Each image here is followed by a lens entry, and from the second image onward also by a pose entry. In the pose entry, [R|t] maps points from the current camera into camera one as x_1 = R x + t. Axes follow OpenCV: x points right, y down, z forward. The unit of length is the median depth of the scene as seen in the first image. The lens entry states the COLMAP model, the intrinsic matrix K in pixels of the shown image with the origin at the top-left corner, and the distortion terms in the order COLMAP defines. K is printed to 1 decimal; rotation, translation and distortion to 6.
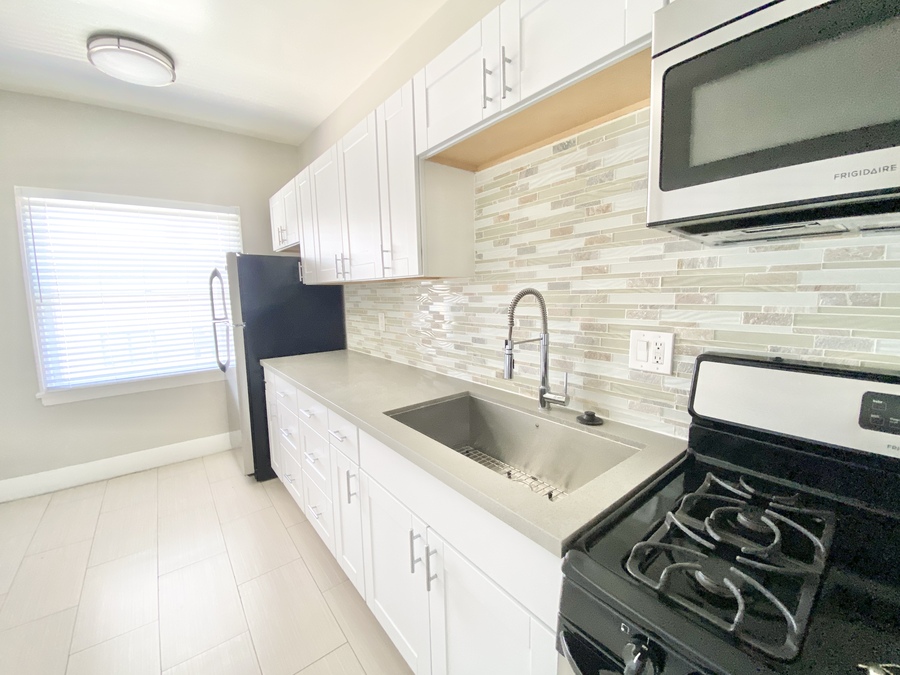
lens RADIAL K [[364.6, 0, 450.0], [0, 364.6, 337.5], [0, 0, 1]] dist [0.001412, -0.015136]
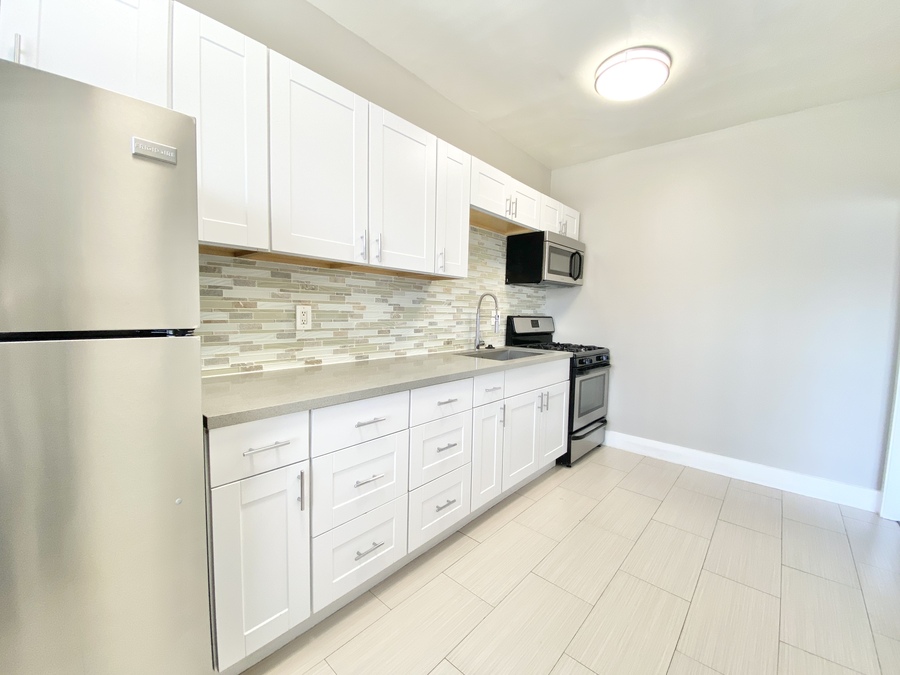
lens RADIAL K [[364.6, 0, 450.0], [0, 364.6, 337.5], [0, 0, 1]] dist [0.001412, -0.015136]
pose [[-0.192077, -0.060887, 0.979489, -1.699772], [0.097912, 0.991905, 0.080859, -0.059541], [-0.976483, 0.111435, -0.184561, 1.476019]]
